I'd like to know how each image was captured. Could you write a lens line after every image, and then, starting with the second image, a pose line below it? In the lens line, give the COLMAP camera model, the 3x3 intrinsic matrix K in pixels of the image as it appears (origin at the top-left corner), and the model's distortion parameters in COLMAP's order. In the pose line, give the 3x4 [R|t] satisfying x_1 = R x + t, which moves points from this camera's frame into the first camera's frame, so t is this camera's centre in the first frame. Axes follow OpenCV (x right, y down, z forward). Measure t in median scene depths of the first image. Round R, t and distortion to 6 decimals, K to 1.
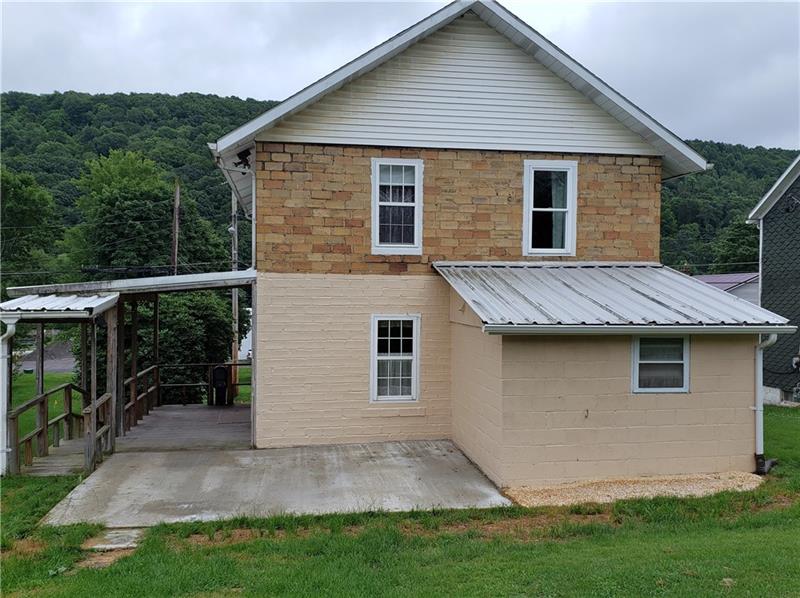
lens RADIAL K [[747.6, 0, 400.0], [0, 747.6, 299.0], [0, 0, 1]] dist [0.171073, -0.376829]
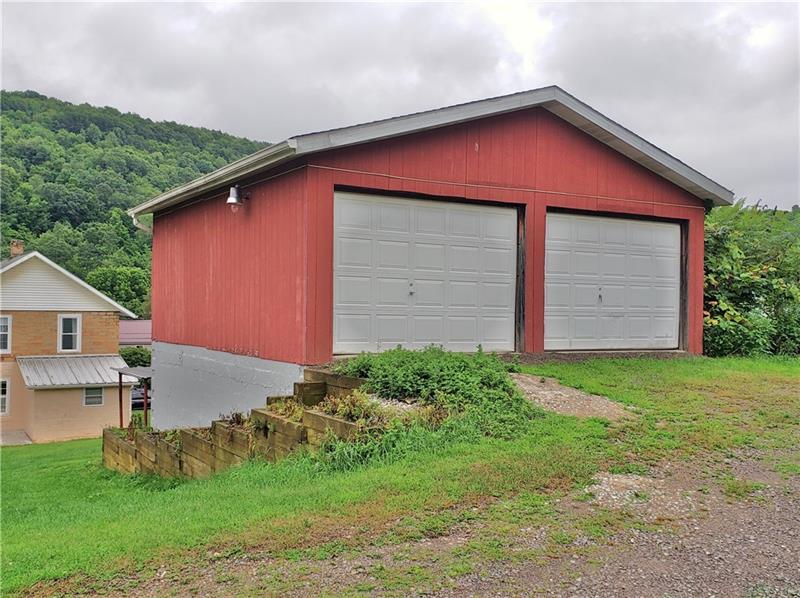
lens RADIAL K [[747.6, 0, 400.0], [0, 747.6, 299.0], [0, 0, 1]] dist [0.171073, -0.376829]
pose [[0.912939, 0.006630, 0.408042, 0.171458], [0.000756, 0.999839, -0.017939, -0.190826], [-0.408095, 0.016685, 0.912787, -1.754504]]
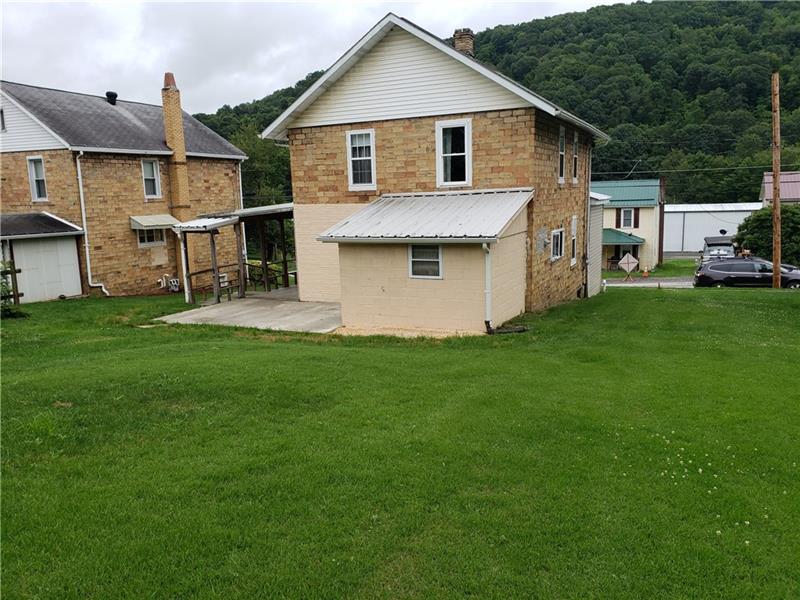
lens RADIAL K [[619.6, 0, 347.1], [0, 619.6, 300.4], [0, 0, 1]] dist [0.104553, -0.123460]
pose [[0.804931, 0.067670, -0.589497, 0.781146], [0.027986, 0.988040, 0.151634, -0.029117], [0.592708, -0.138553, 0.793411, -0.124641]]
